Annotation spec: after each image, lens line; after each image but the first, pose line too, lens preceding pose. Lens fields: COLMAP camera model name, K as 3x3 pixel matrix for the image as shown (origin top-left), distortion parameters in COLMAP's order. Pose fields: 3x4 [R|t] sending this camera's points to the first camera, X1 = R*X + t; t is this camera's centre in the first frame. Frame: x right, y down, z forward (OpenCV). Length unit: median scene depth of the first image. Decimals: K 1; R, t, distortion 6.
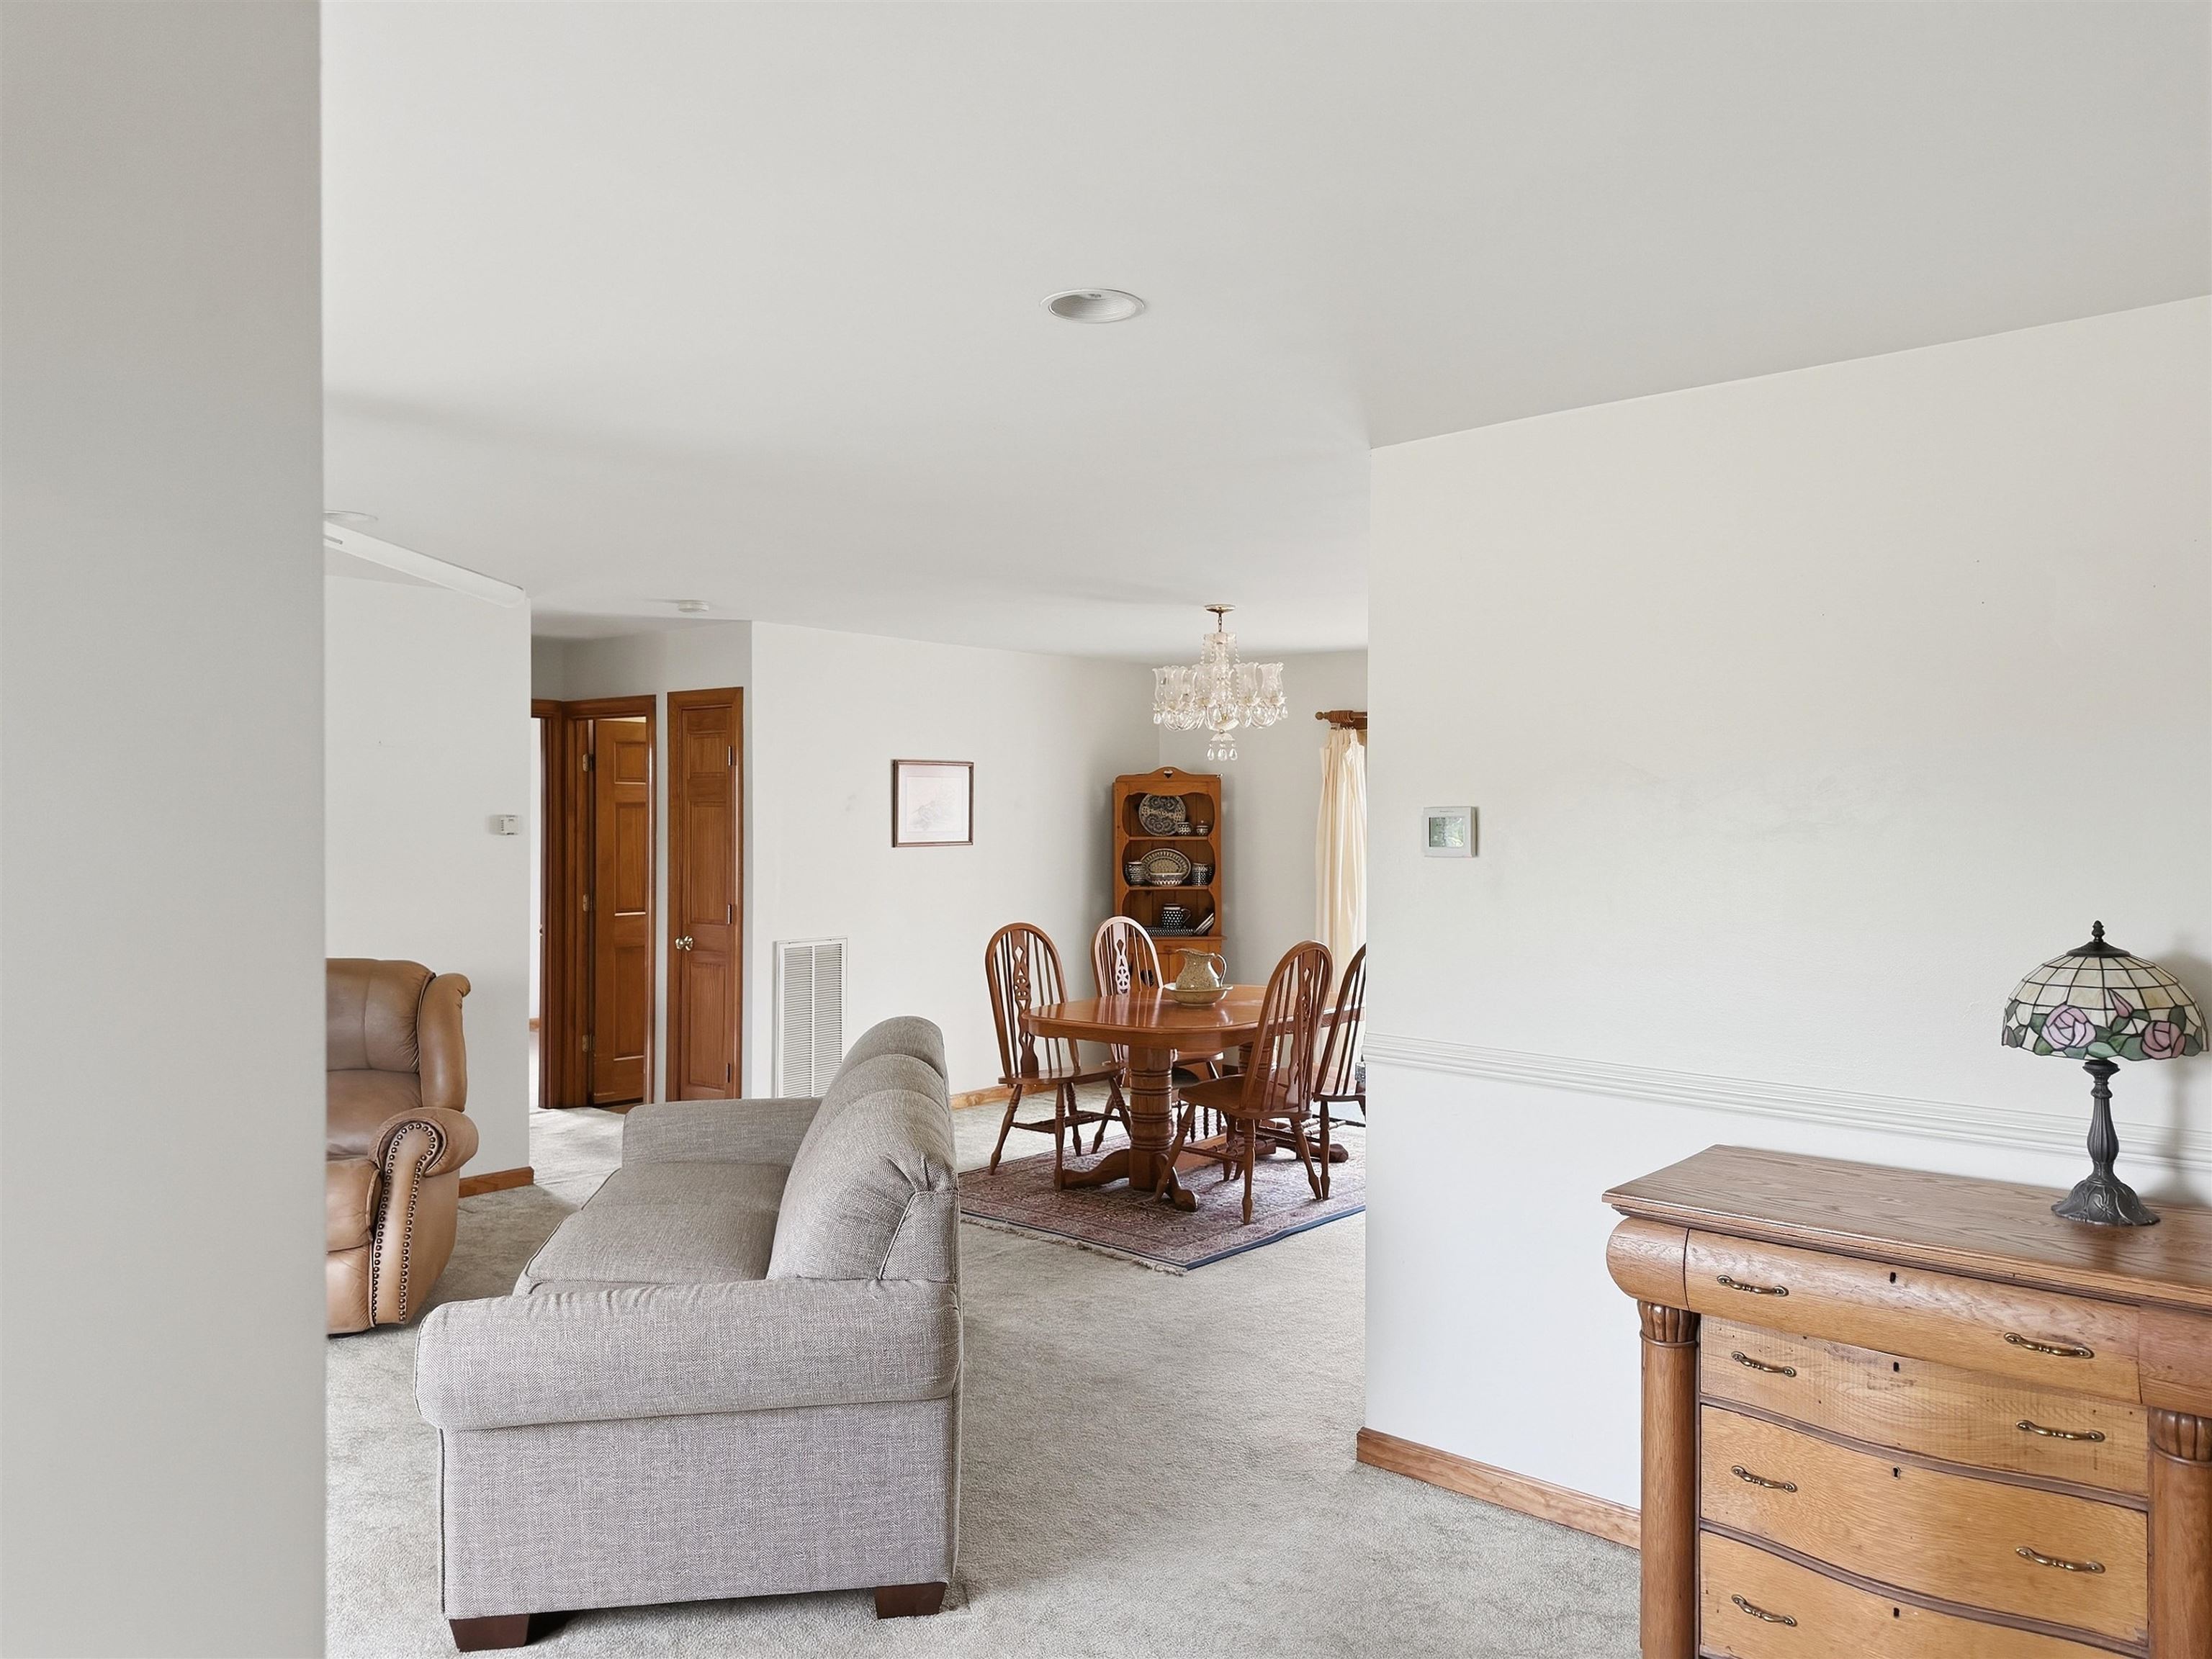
lens RADIAL K [[1543.4, 0, 1106.0], [0, 1543.4, 829.5], [0, 0, 1]] dist [0.001662, 0.000146]
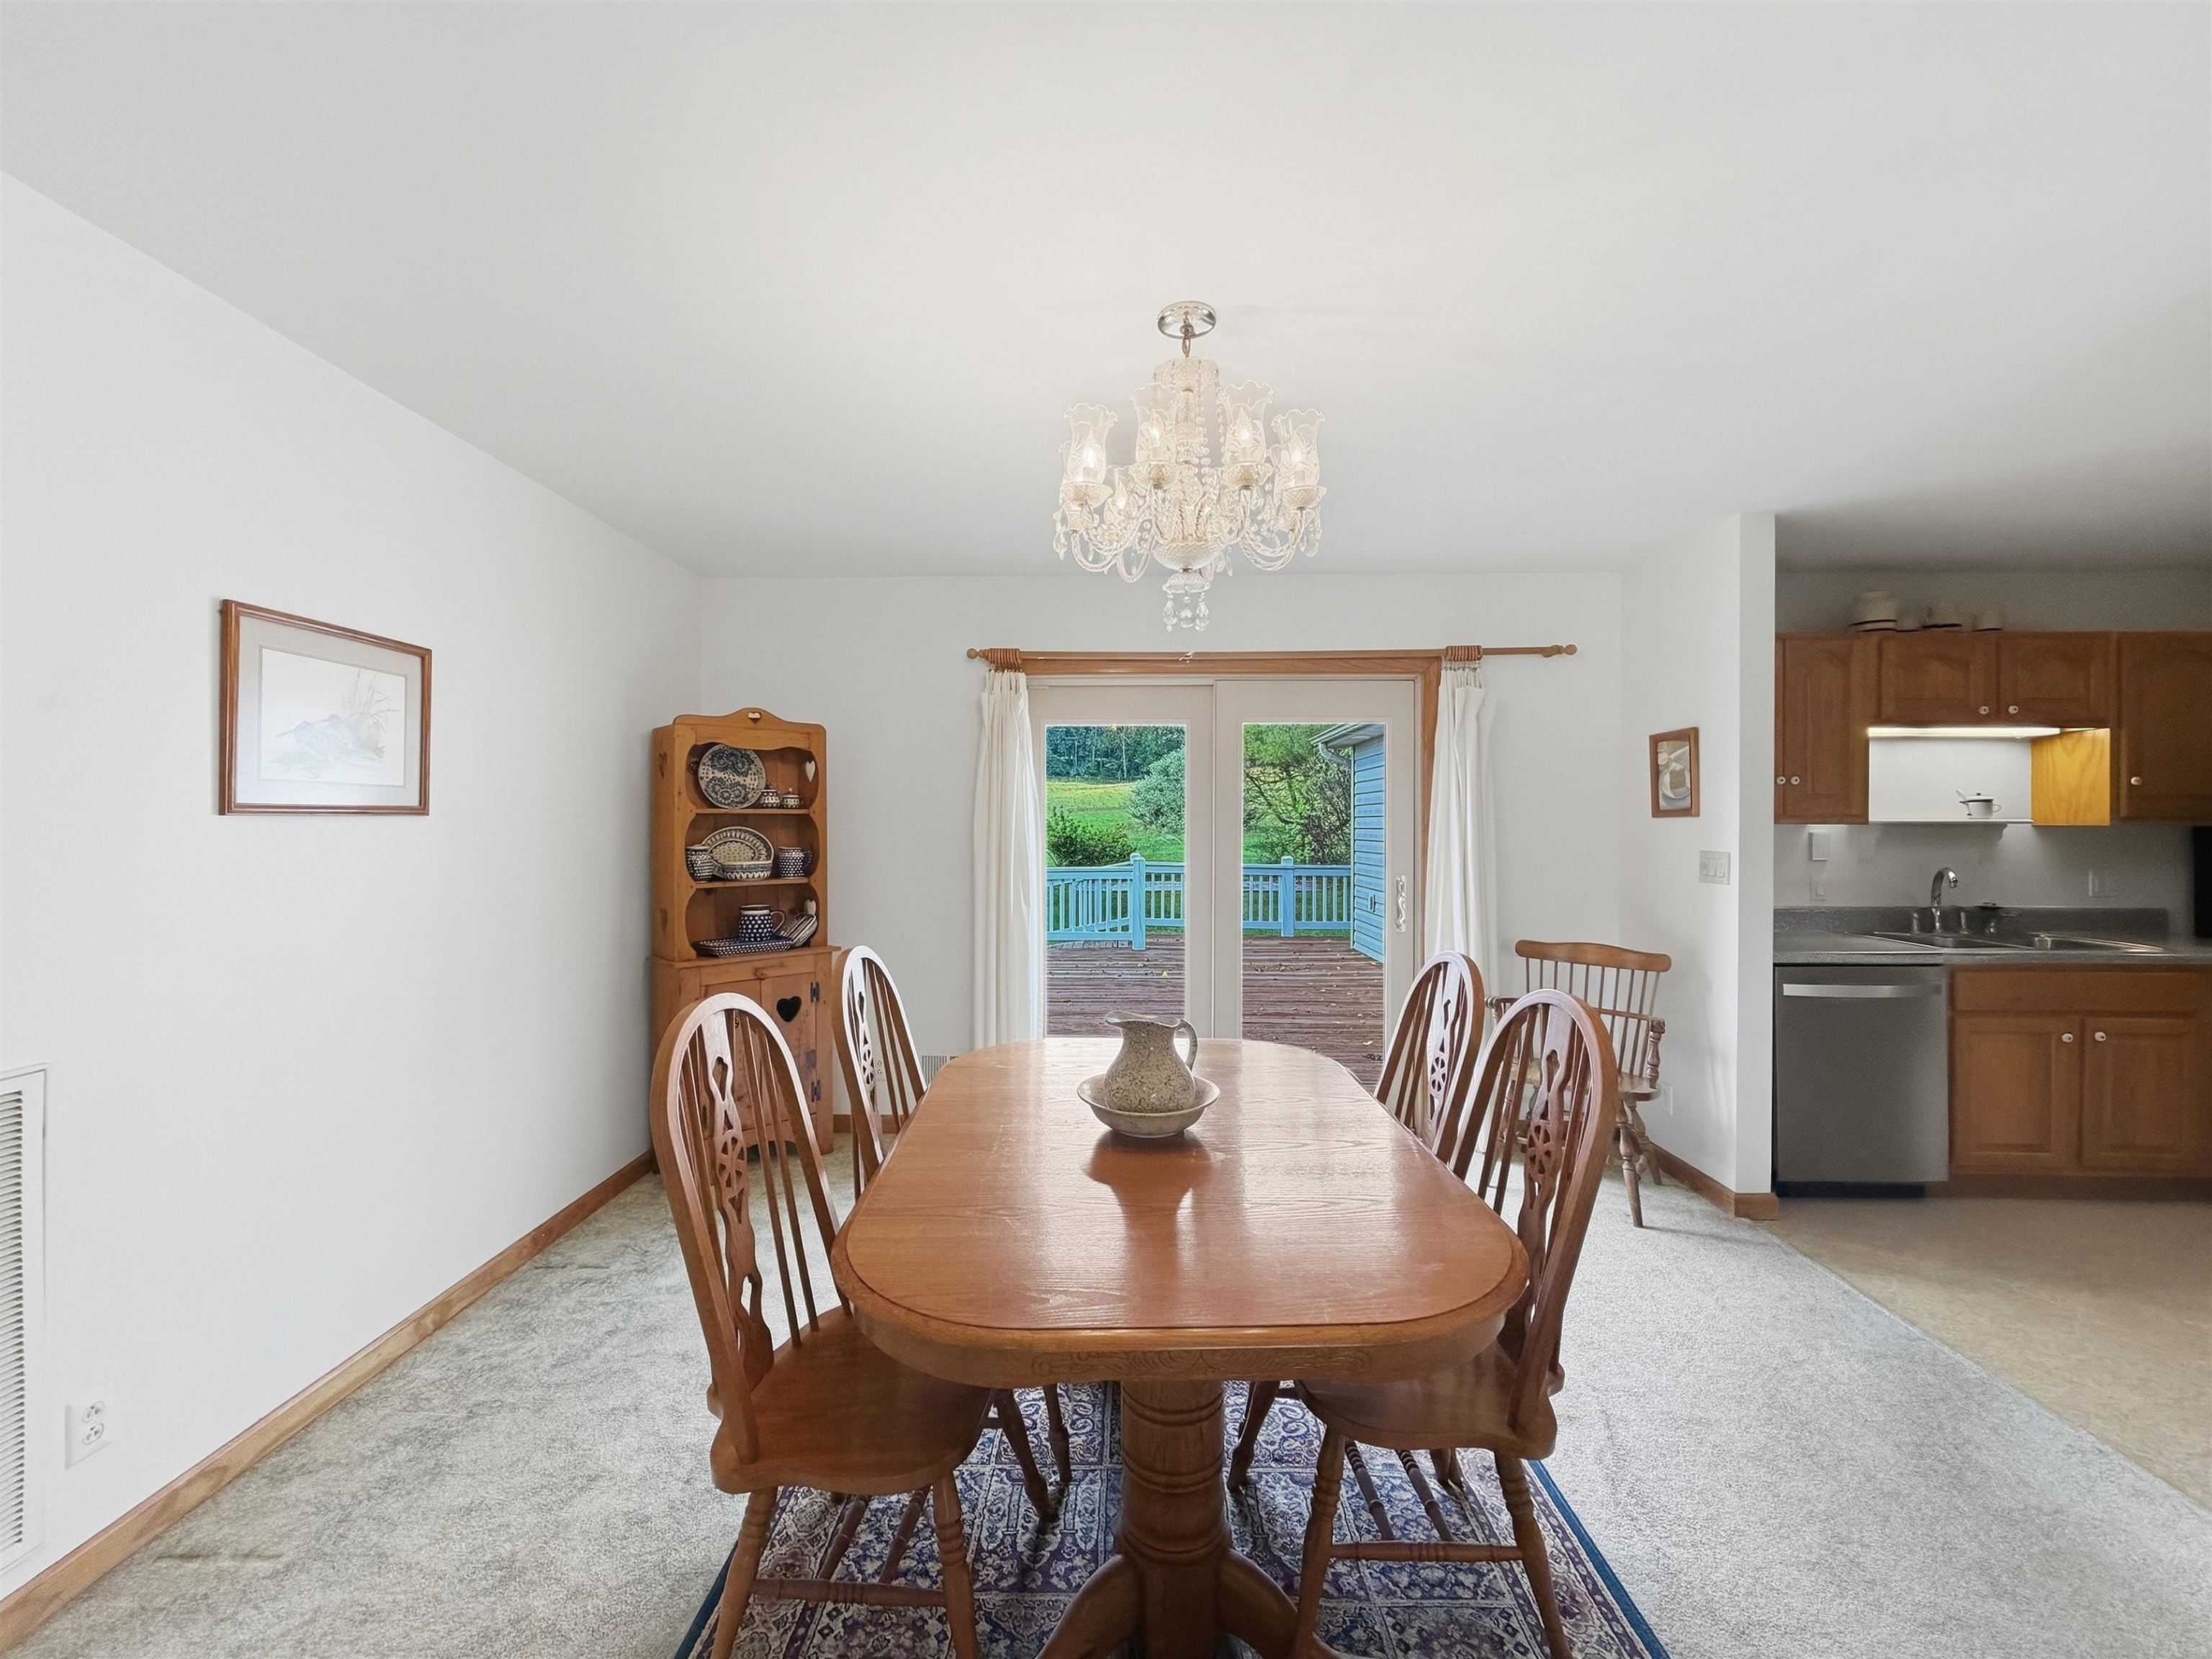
lens RADIAL K [[927.6, 0, 1106.0], [0, 927.6, 829.5], [0, 0, 1]] dist [-0.001888, -0.000238]
pose [[0.792933, 0.003027, 0.609301, -0.087697], [-0.003825, 0.999993, 0.000010, 0.013298], [-0.609297, -0.002338, 0.792939, 0.570587]]
